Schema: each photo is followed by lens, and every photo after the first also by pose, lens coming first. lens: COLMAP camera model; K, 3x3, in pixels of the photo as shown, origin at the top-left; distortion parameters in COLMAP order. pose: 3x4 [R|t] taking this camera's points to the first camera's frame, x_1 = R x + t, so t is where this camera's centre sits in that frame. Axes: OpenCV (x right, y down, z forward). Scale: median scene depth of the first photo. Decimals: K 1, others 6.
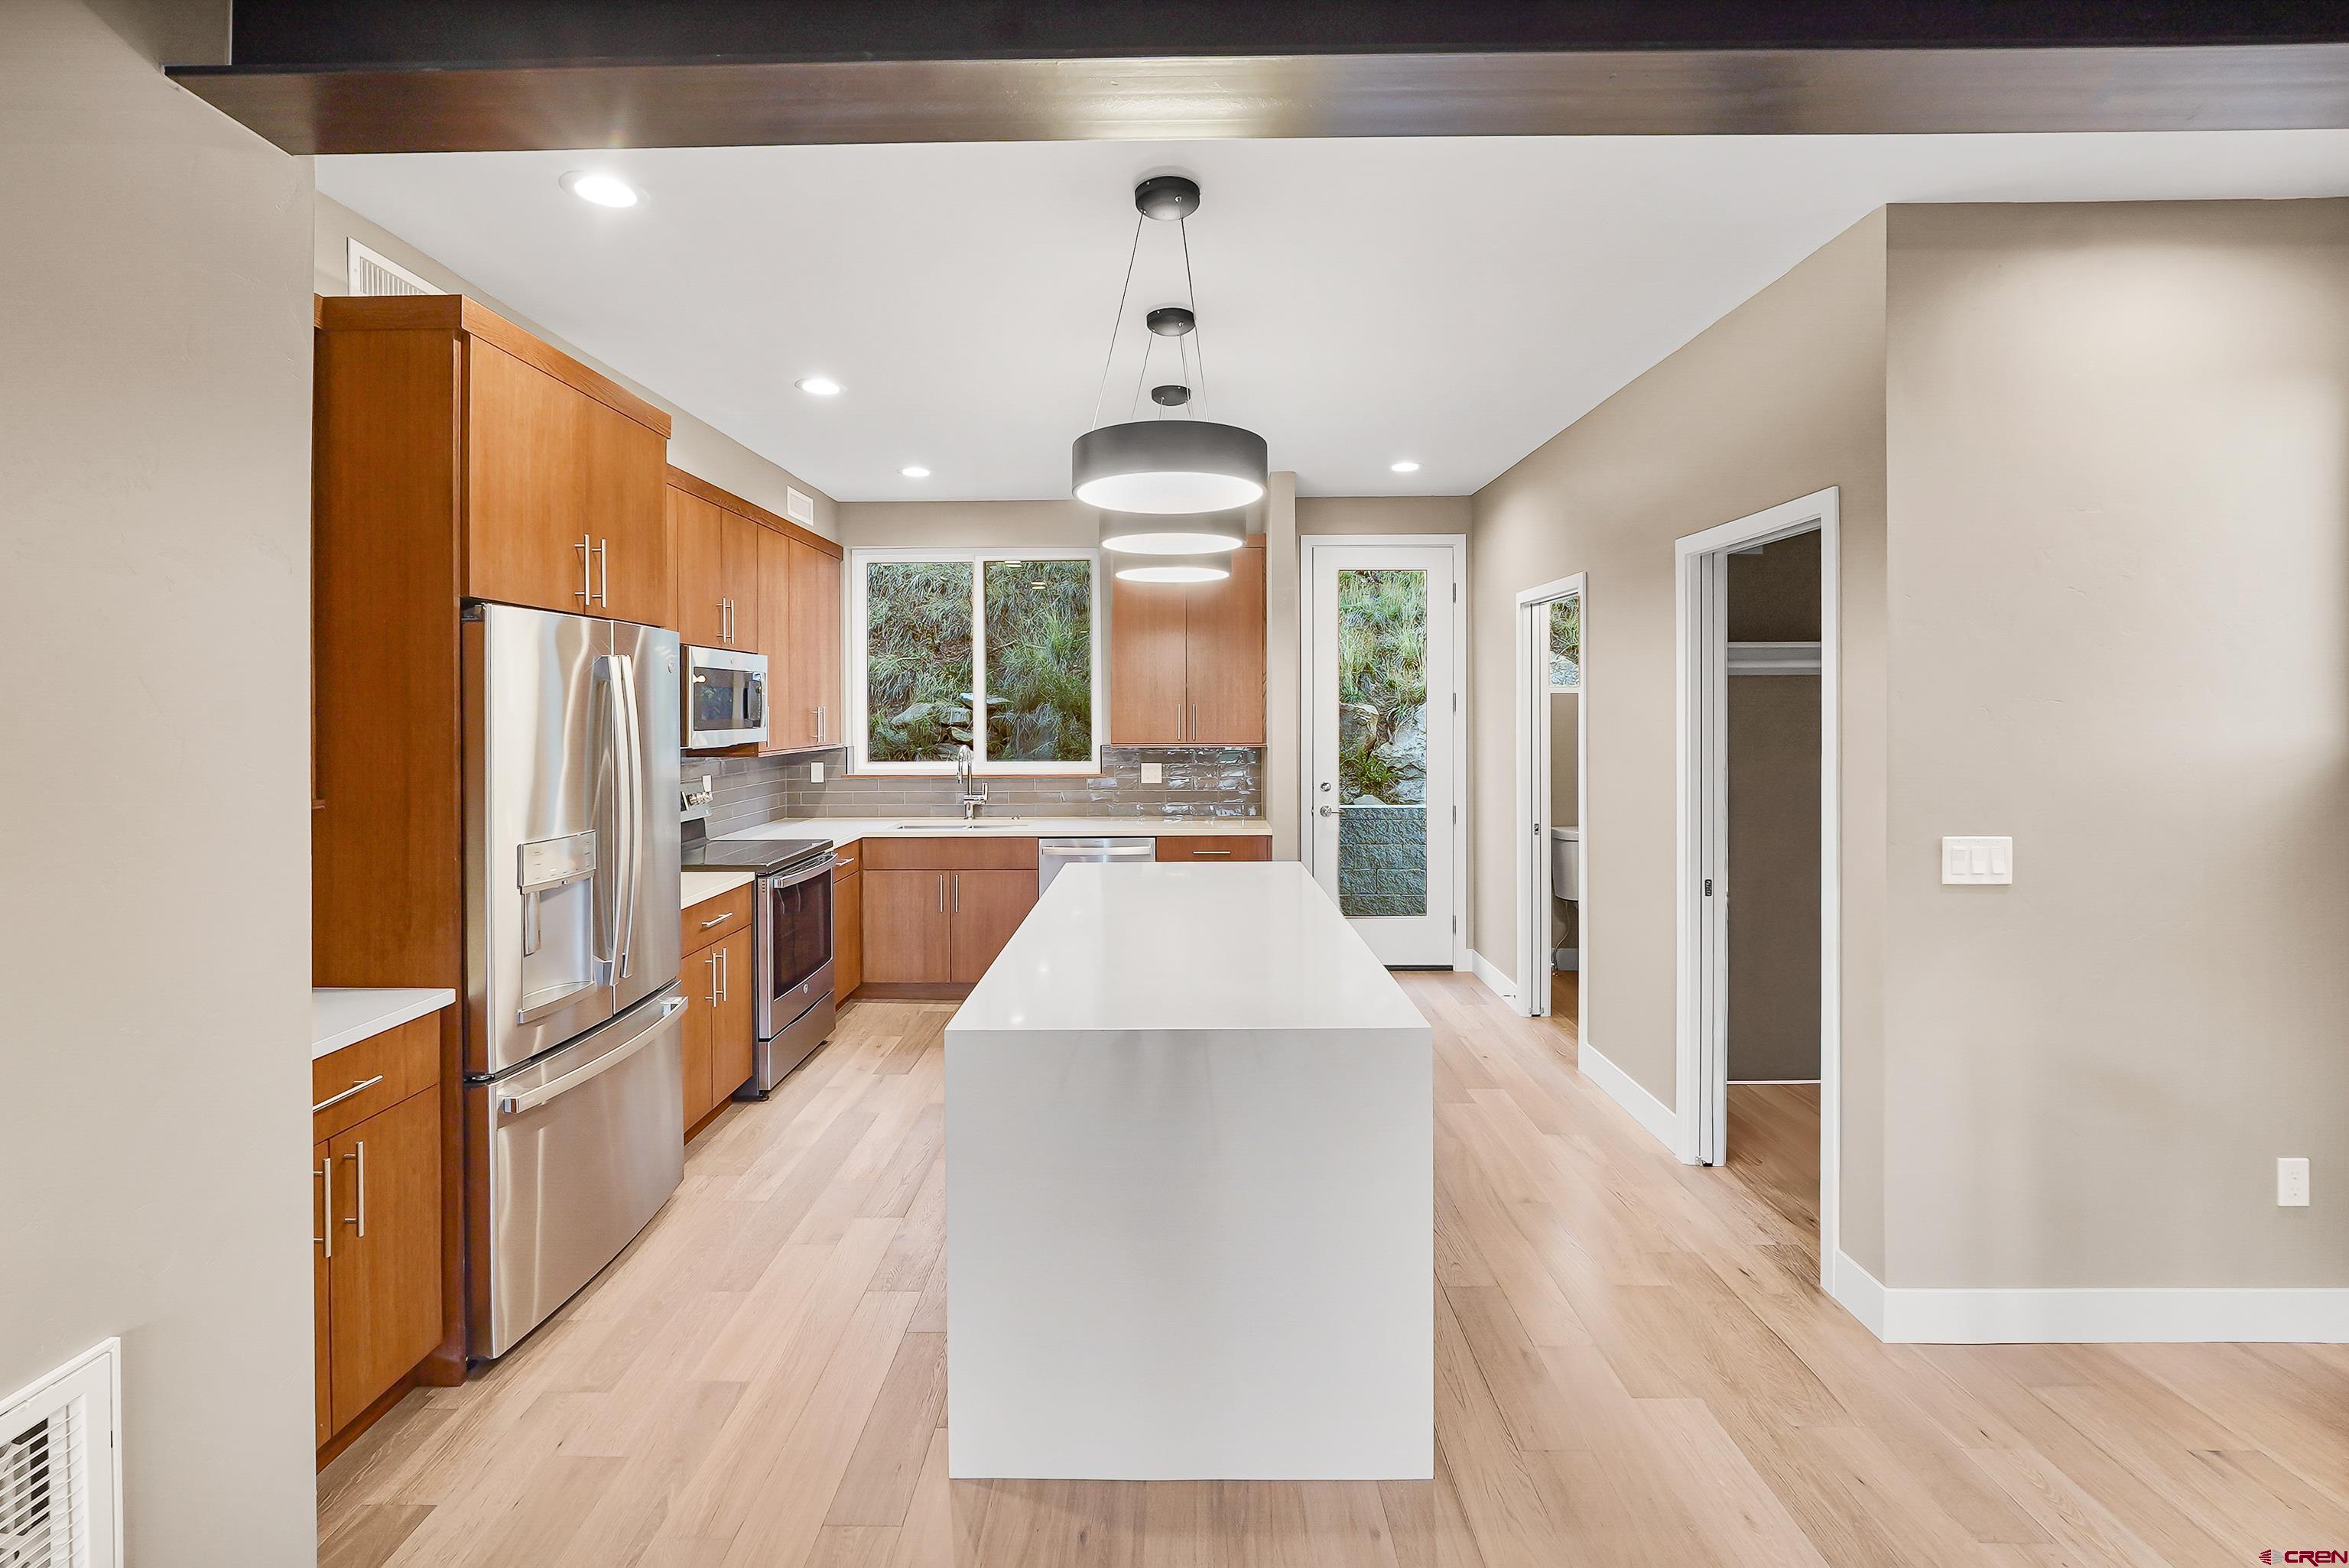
lens RADIAL K [[1021.2, 0, 1175.3], [0, 1021.2, 698.0], [0, 0, 1]] dist [-0.014922, -0.000060]
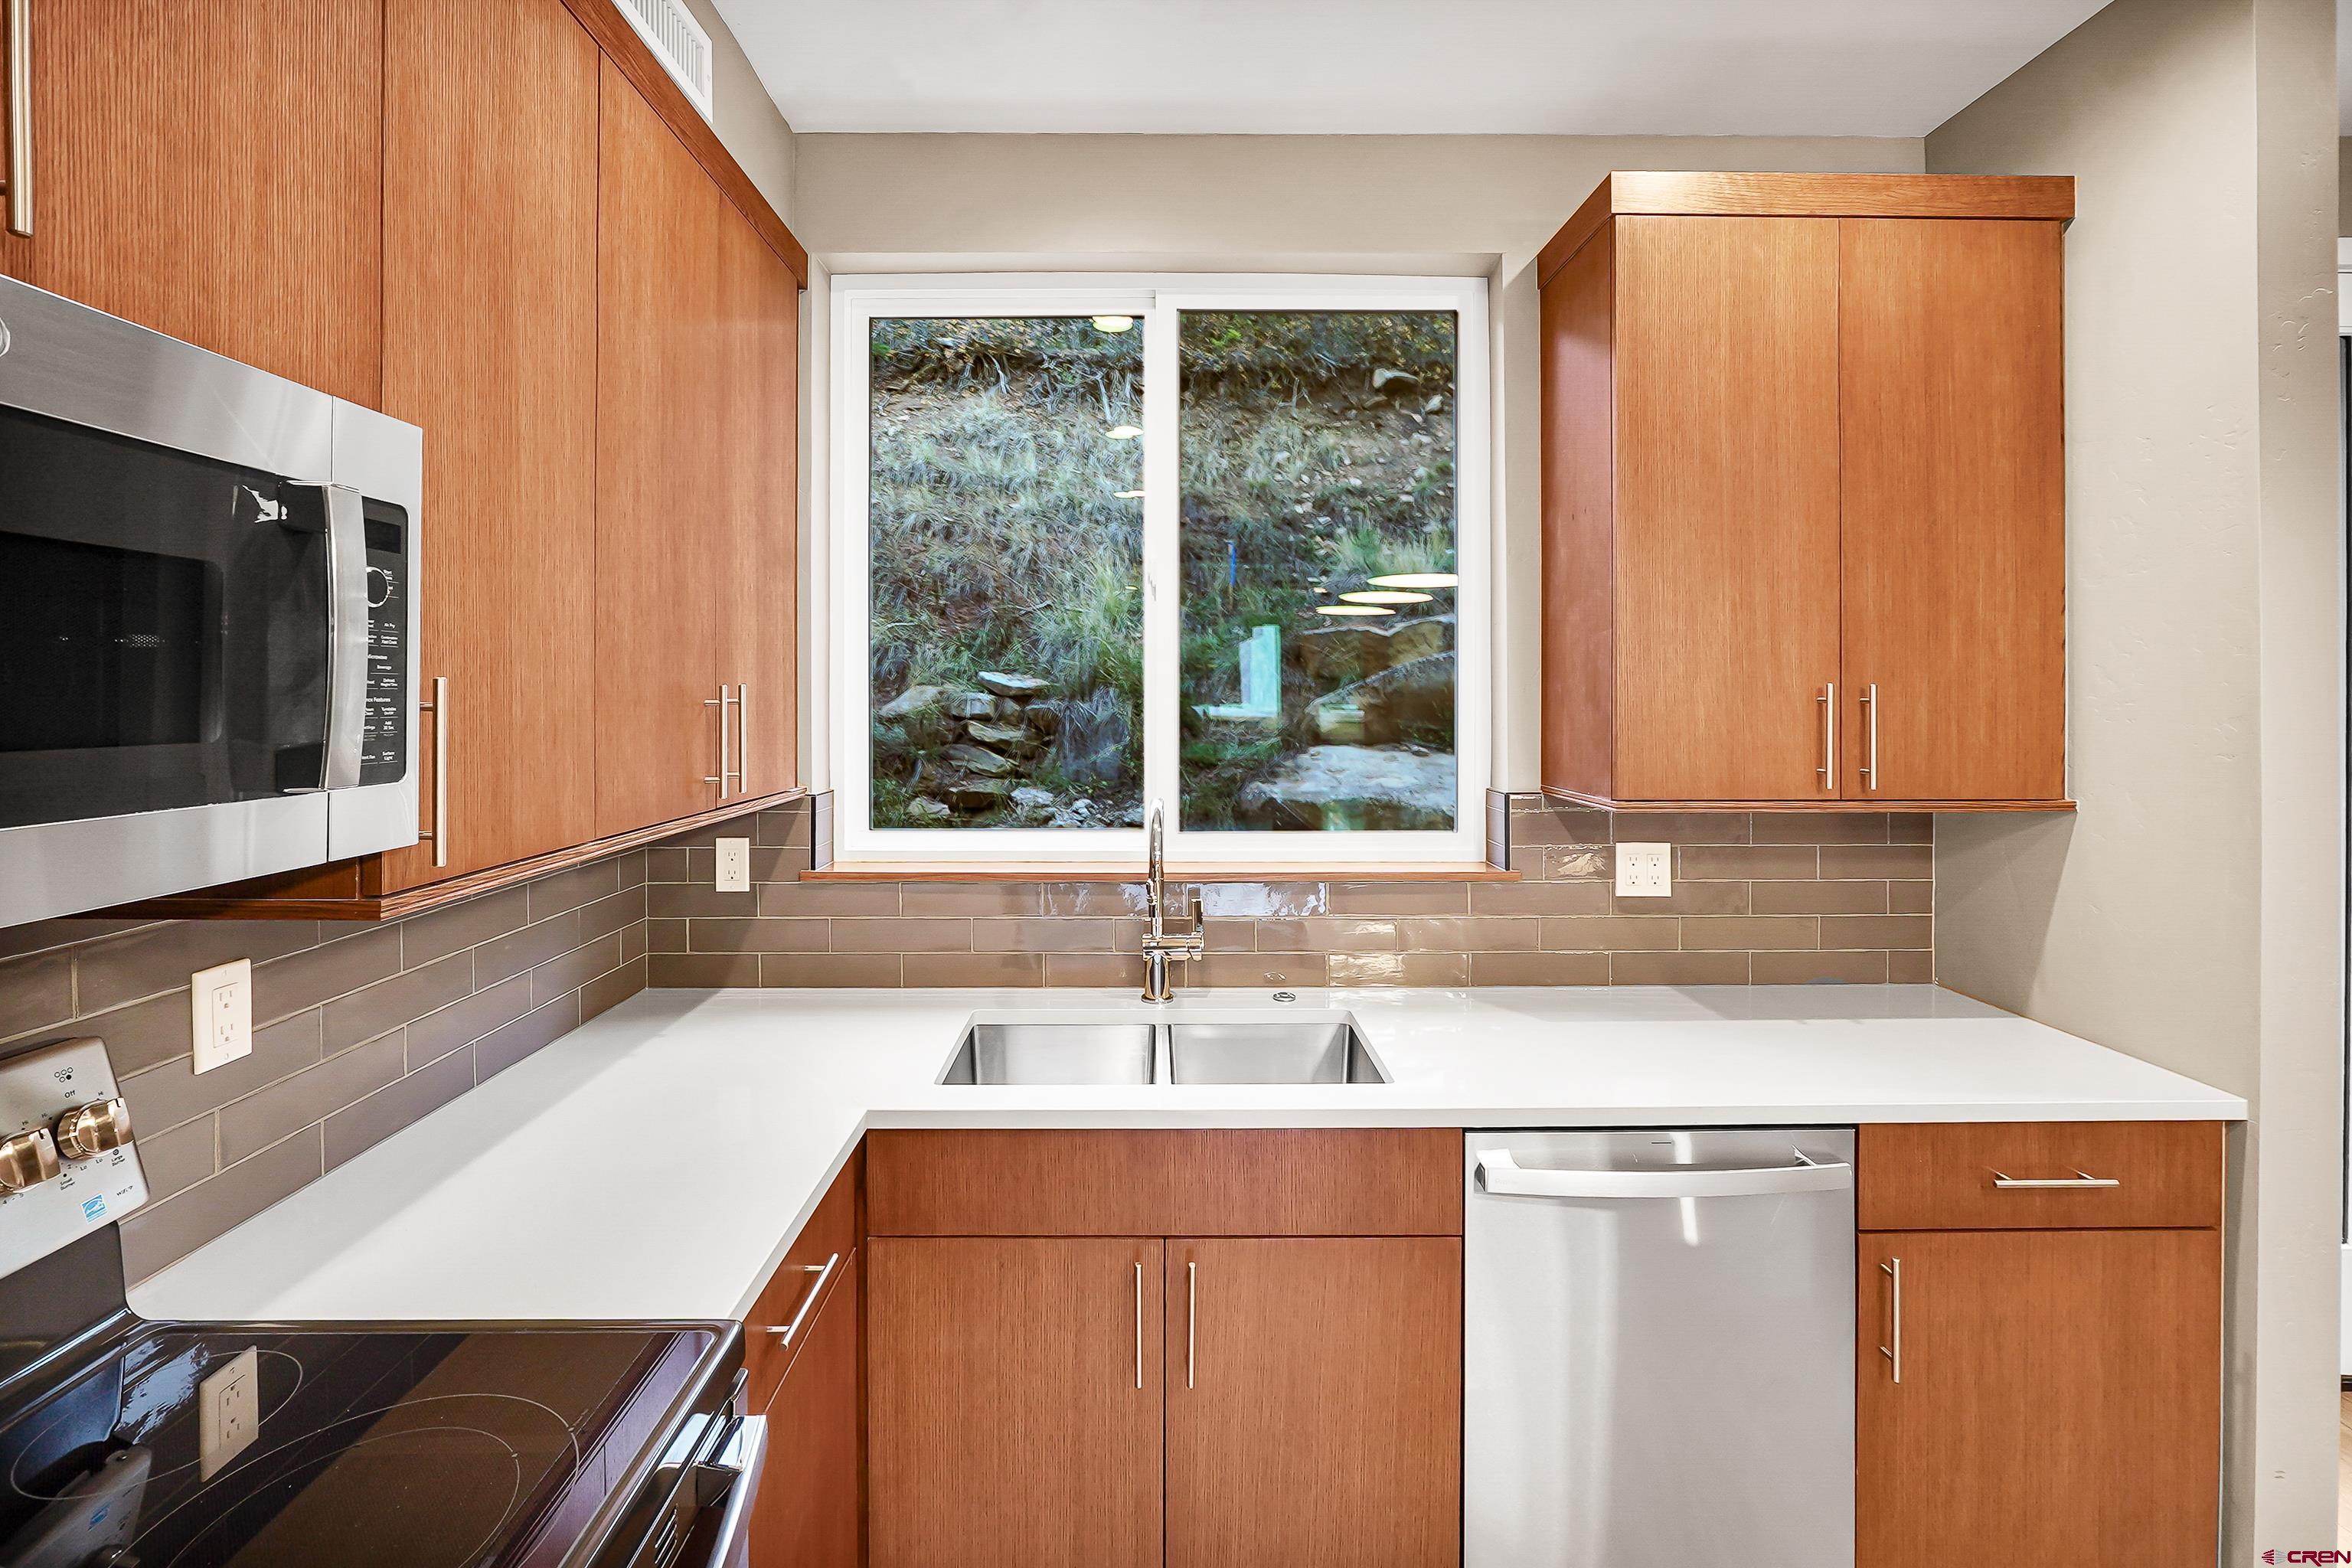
lens RADIAL K [[1022.6, 0, 1176.8], [0, 1022.6, 697.8], [0, 0, 1]] dist [-0.014922, -0.000060]
pose [[0.999621, 0.004869, 0.027104, -0.195320], [-0.005208, 0.999909, 0.012464, 0.007036], [-0.027040, -0.012601, 0.999555, 0.609674]]
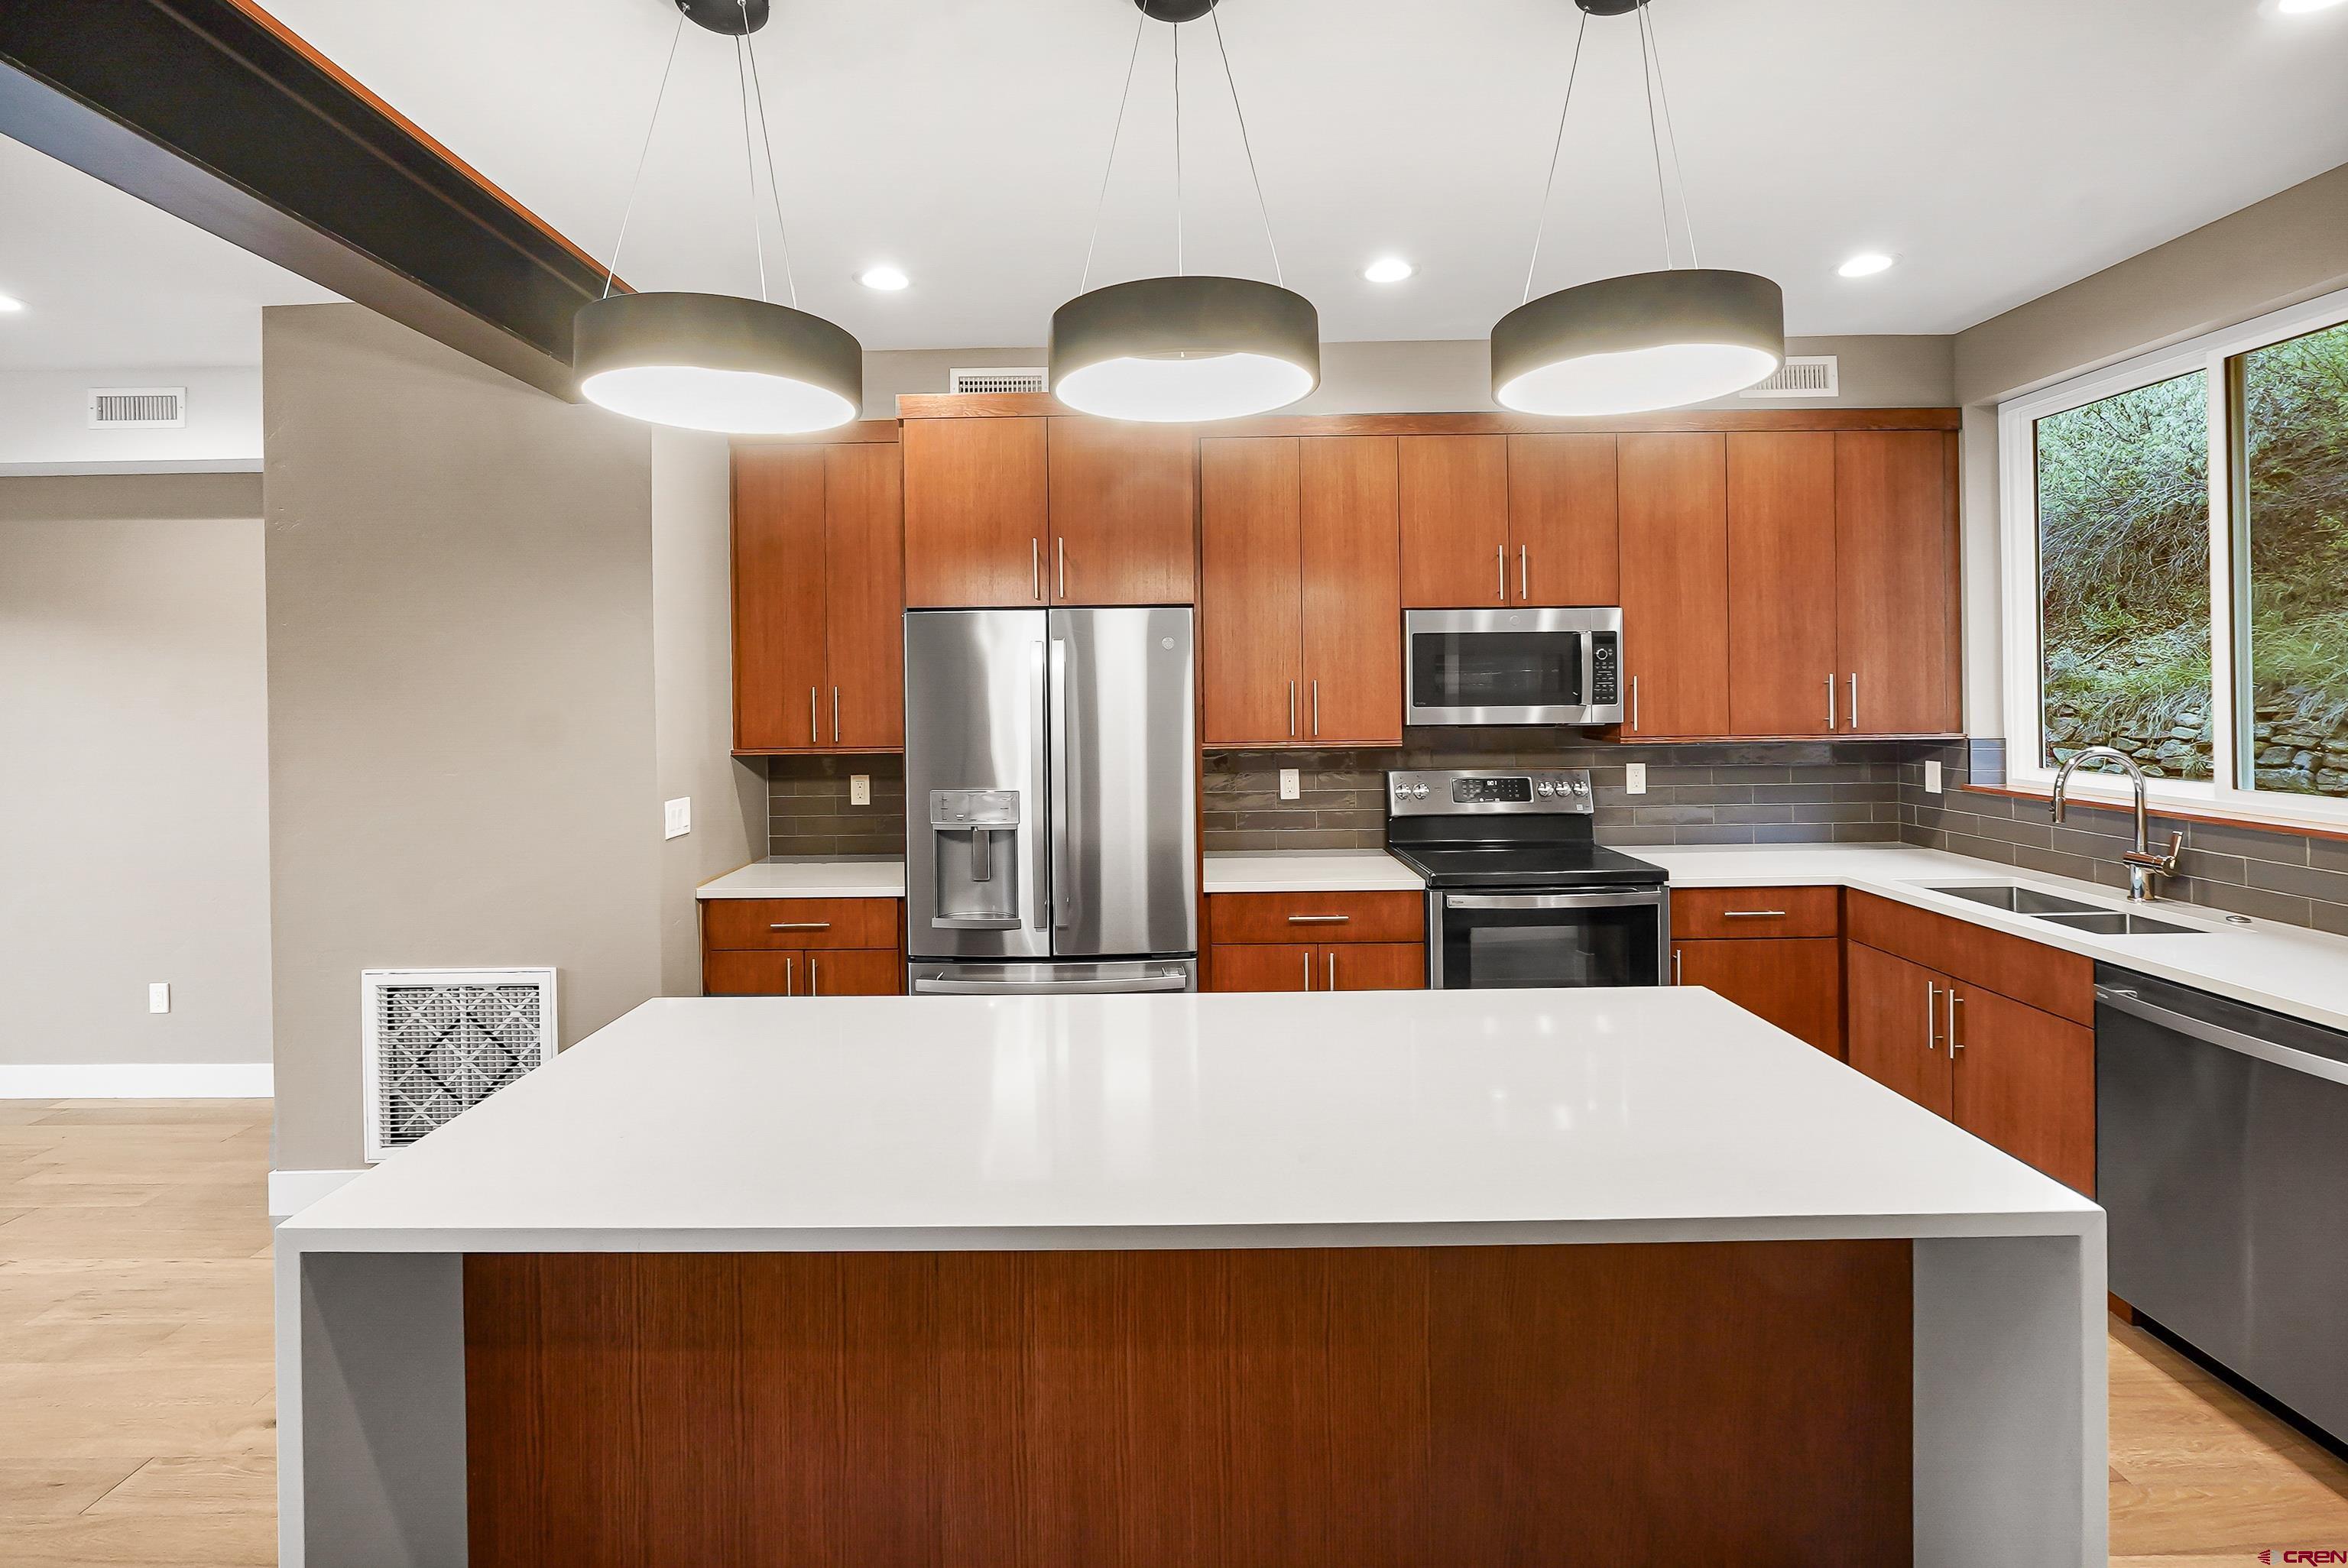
lens RADIAL K [[1020.7, 0, 1174.8], [0, 1020.7, 698.0], [0, 0, 1]] dist [-0.014922, -0.000060]
pose [[0.001928, 0.003999, -0.999990, 0.266841], [0.024189, 0.999699, 0.004044, 0.010209], [0.999706, -0.024196, 0.001831, 0.515281]]
